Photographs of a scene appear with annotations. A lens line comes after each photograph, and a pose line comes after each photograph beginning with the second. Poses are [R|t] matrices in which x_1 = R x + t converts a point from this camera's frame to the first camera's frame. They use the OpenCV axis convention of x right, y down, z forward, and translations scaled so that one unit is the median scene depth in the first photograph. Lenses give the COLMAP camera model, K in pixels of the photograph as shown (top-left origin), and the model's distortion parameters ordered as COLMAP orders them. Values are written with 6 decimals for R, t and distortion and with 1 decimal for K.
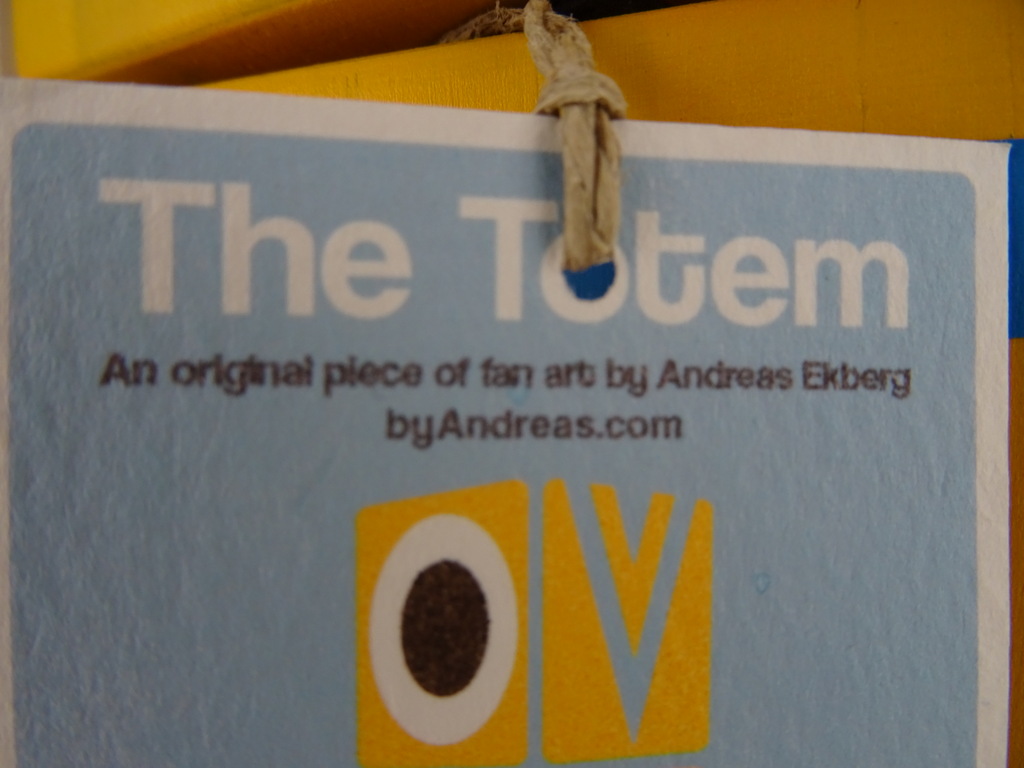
lens RADIAL K [[740.9, 0, 512.0], [0, 740.9, 384.0], [0, 0, 1]] dist [0.009064, -0.003016]
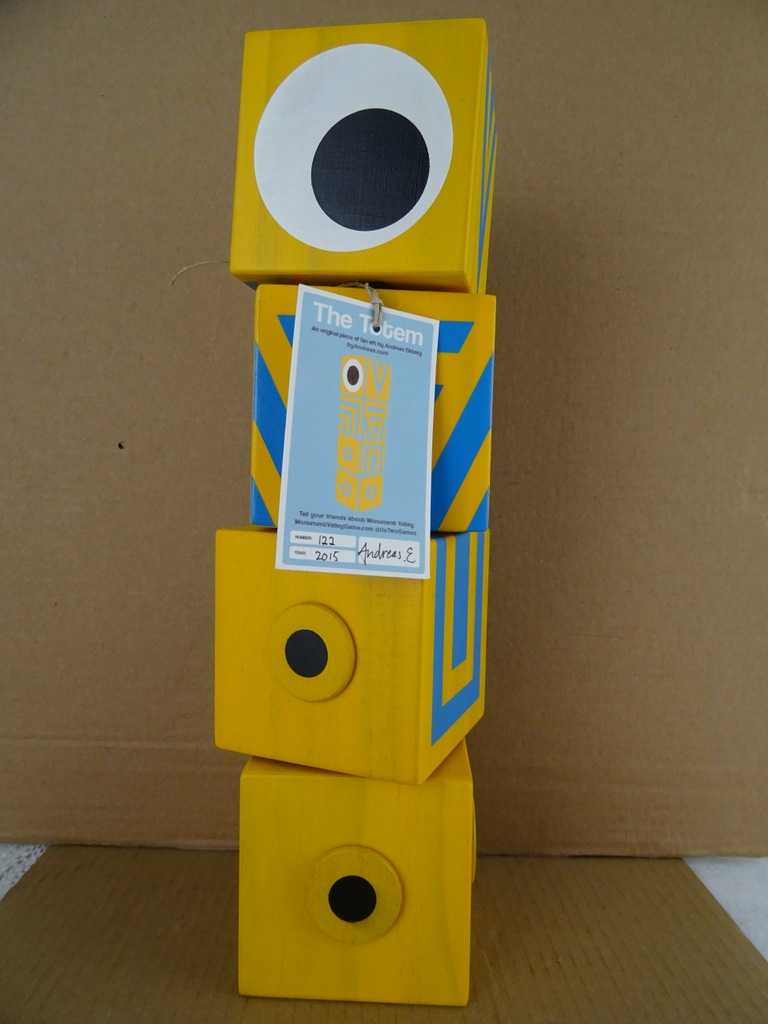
lens RADIAL K [[767.1, 0, 377.9], [0, 767.1, 519.8], [0, 0, 1]] dist [0.006110, -0.004491]
pose [[0.950570, 0.090161, 0.297132, -1.778530], [-0.067237, 0.993980, -0.086508, 2.159942], [-0.303143, 0.062254, 0.950910, -5.451881]]
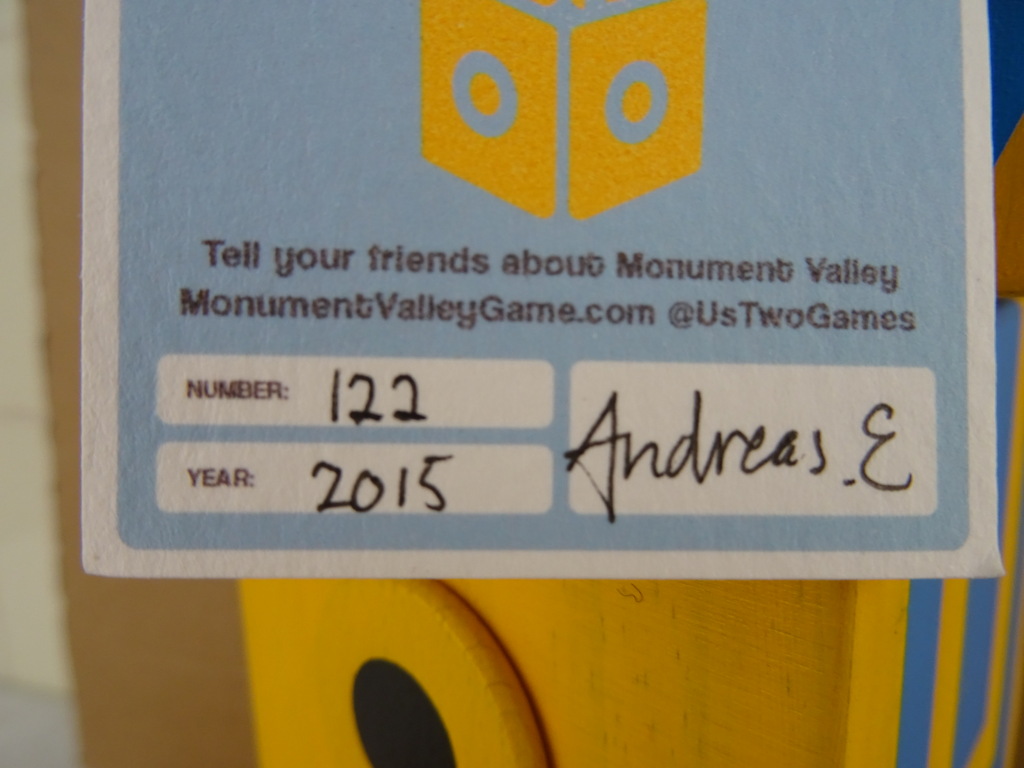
lens RADIAL K [[740.9, 0, 512.0], [0, 740.9, 384.0], [0, 0, 1]] dist [0.009064, -0.003016]
pose [[0.999689, 0.023008, -0.009667, -0.025669], [-0.022397, 0.997996, 0.059185, 1.709547], [0.011010, -0.058950, 0.998200, -0.208978]]
